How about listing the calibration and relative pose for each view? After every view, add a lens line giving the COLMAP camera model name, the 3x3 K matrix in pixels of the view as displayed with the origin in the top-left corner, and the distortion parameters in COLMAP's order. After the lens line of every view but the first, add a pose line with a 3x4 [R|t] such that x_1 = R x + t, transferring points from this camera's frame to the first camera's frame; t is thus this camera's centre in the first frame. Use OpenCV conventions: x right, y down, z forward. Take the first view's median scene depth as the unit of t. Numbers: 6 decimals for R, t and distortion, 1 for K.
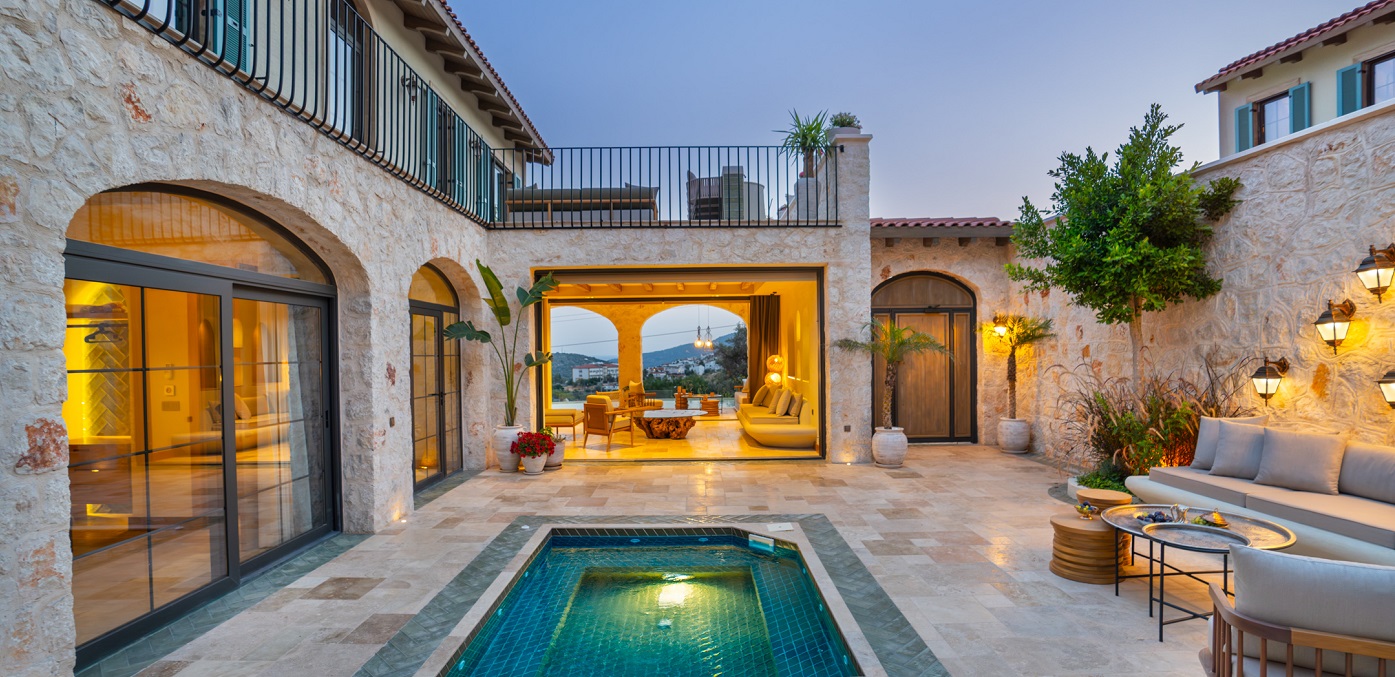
lens RADIAL K [[651.5, 0, 694.7], [0, 651.5, 354.9], [0, 0, 1]] dist [-0.060823, 0.032007]
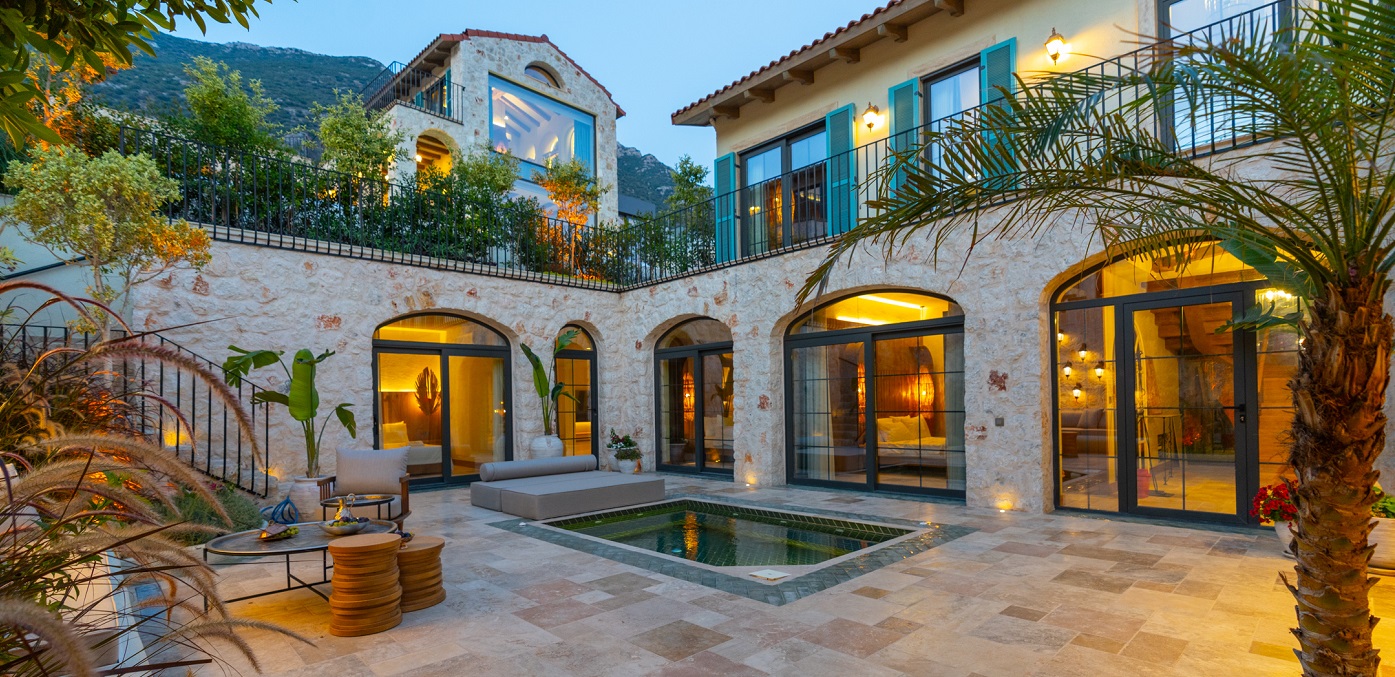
lens RADIAL K [[627.5, 0, 701.6], [0, 627.5, 400.9], [0, 0, 1]] dist [0.000362, 0.000145]
pose [[-0.721325, 0.020559, -0.692292, 0.713556], [0.022592, 0.999726, 0.006150, 0.049599], [0.692228, -0.011204, -0.721591, 1.495038]]
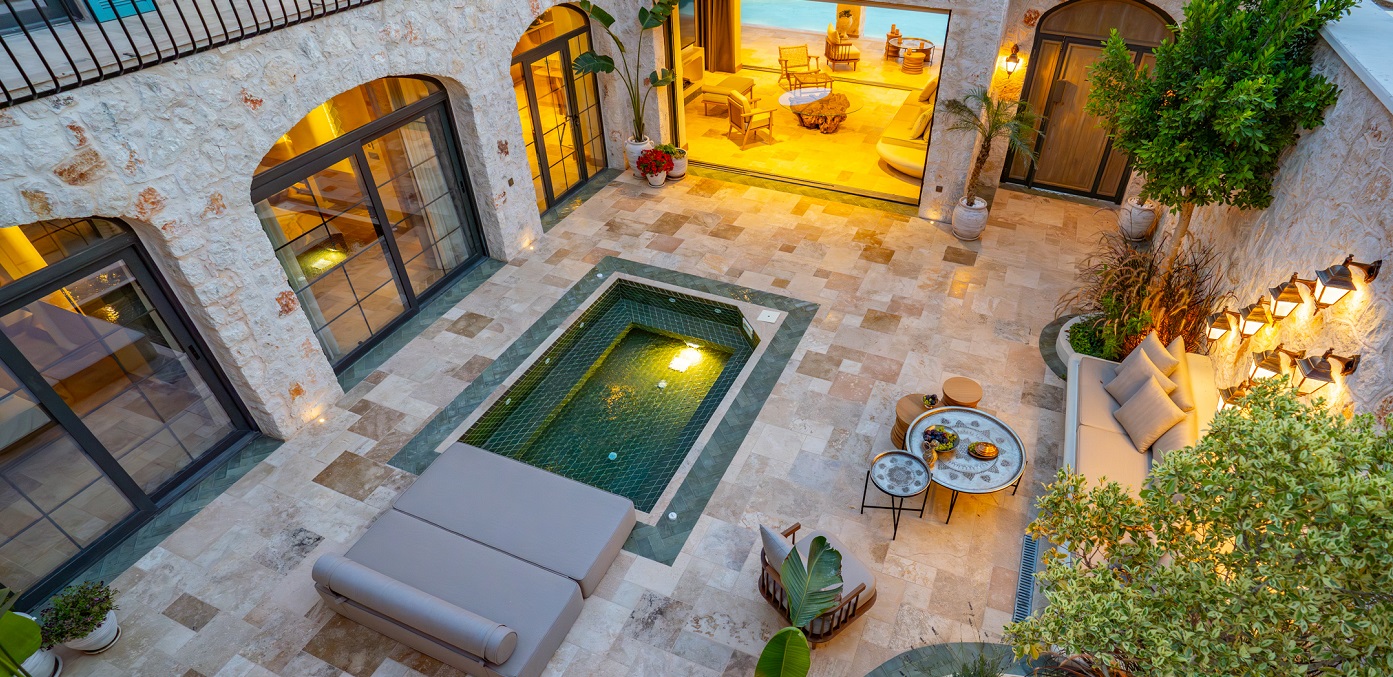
lens RADIAL K [[688.8, 0, 742.4], [0, 688.8, 381.4], [0, 0, 1]] dist [-0.040314, 0.000849]
pose [[0.924951, 0.259130, -0.278059, 0.503611], [-0.016042, 0.757533, 0.652600, -0.542127], [0.379747, -0.599162, 0.704838, -0.078877]]
